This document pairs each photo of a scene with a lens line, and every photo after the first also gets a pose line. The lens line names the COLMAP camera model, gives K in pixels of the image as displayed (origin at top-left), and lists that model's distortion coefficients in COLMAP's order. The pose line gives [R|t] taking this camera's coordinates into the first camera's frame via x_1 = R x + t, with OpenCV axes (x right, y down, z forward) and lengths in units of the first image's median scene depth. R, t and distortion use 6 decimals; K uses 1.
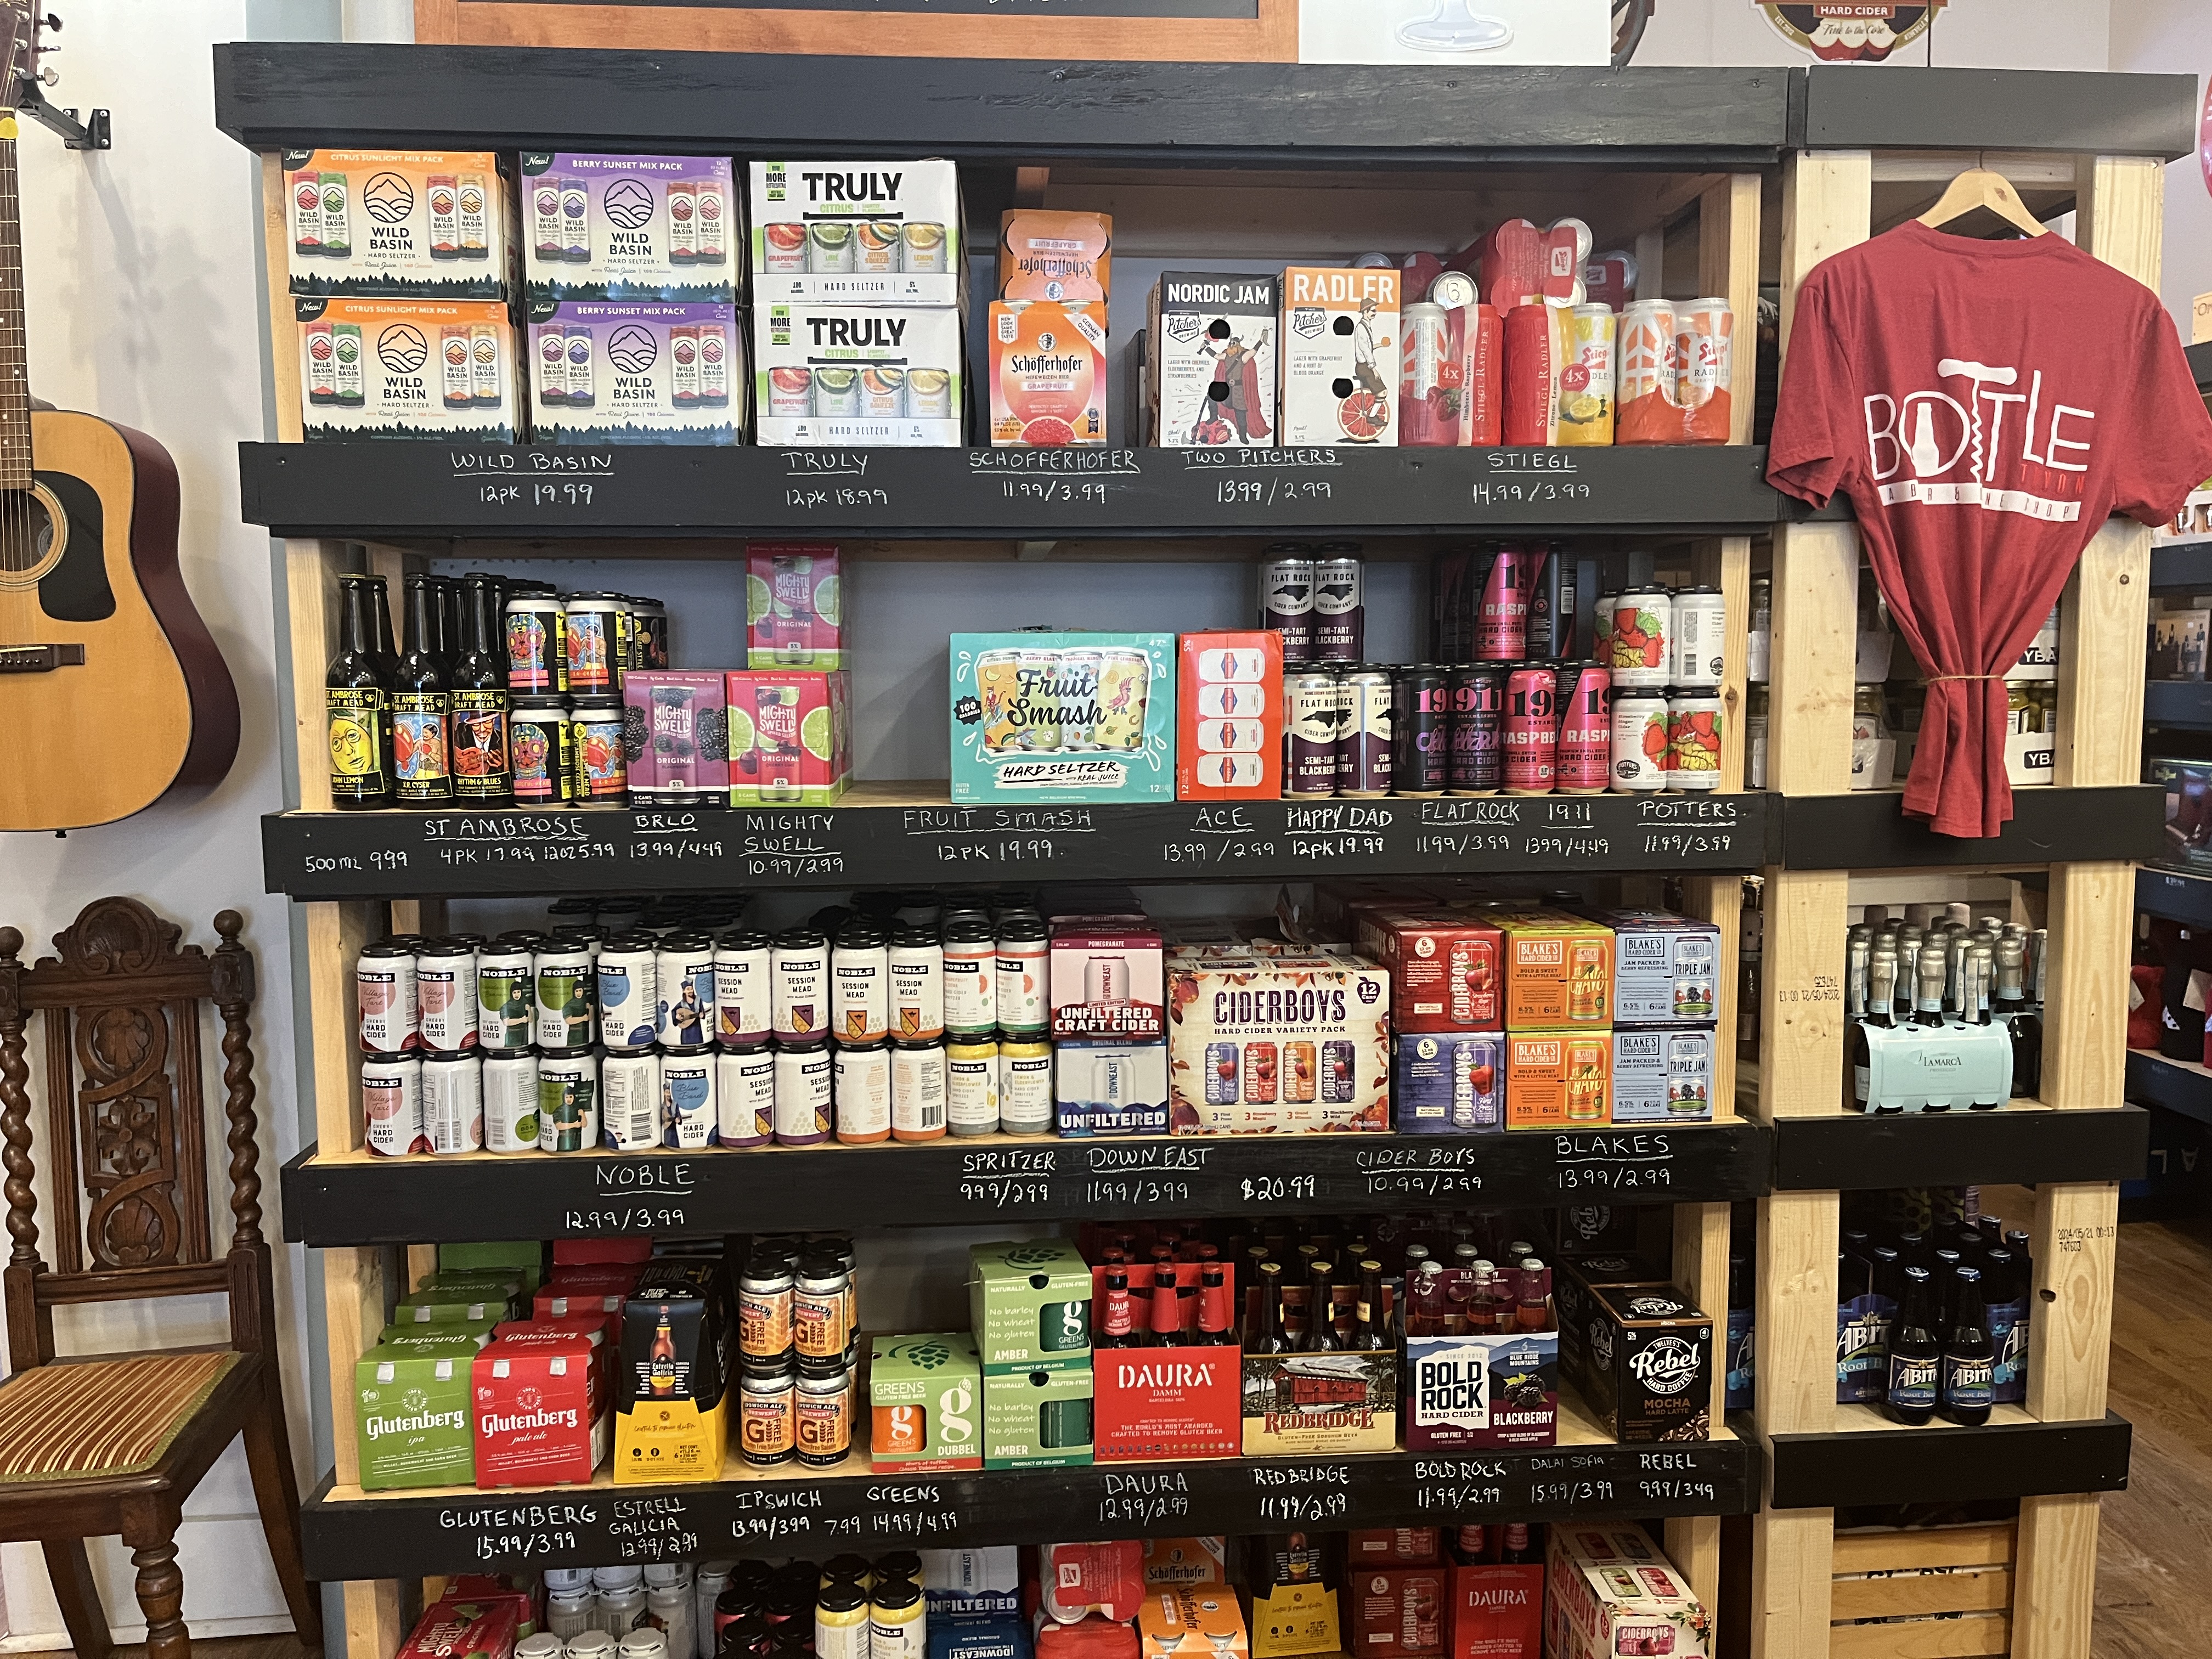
lens RADIAL K [[1680.8, 0, 1102.0], [0, 1680.8, 830.9], [0, 0, 1]] dist [0.004303, 0.000200]
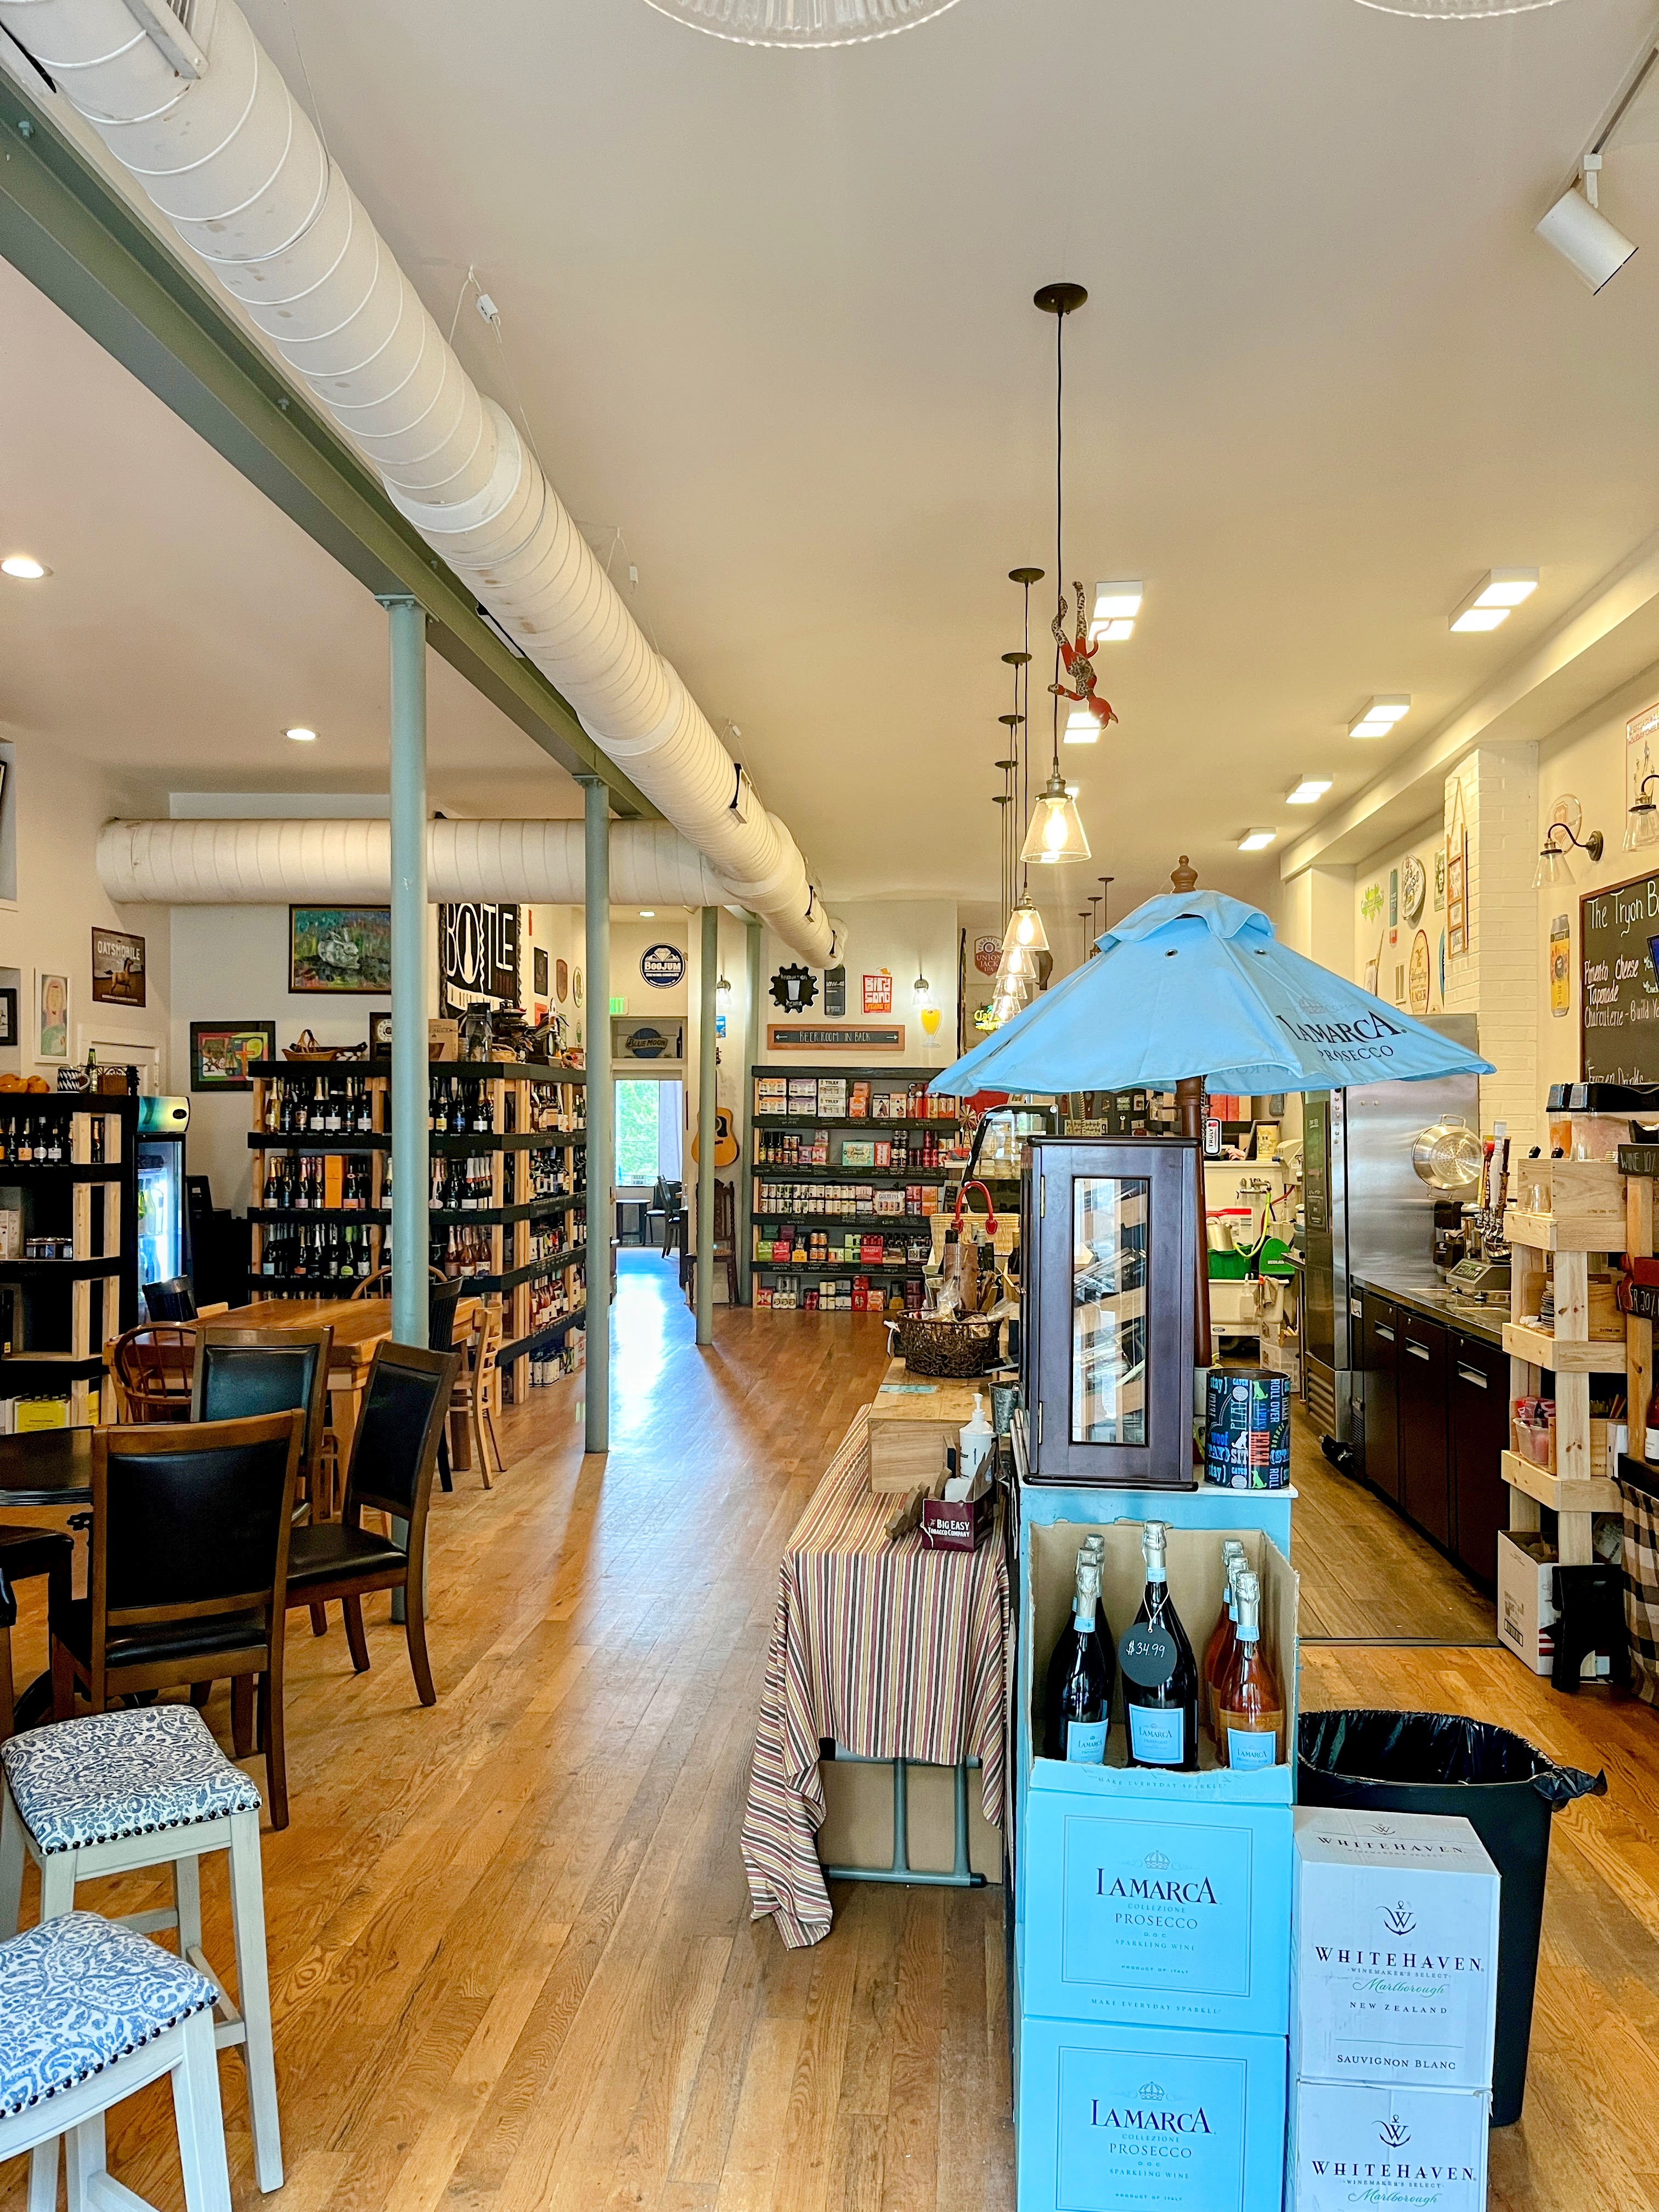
lens RADIAL K [[1680.8, 0, 825.9], [0, 1680.8, 1111.5], [0, 0, 1]] dist [0.004303, 0.000200]
pose [[0.988356, 0.021711, -0.150603, 0.899586], [-0.035663, 0.995252, -0.090568, 0.399381], [0.147922, 0.094884, 0.984437, -5.988890]]
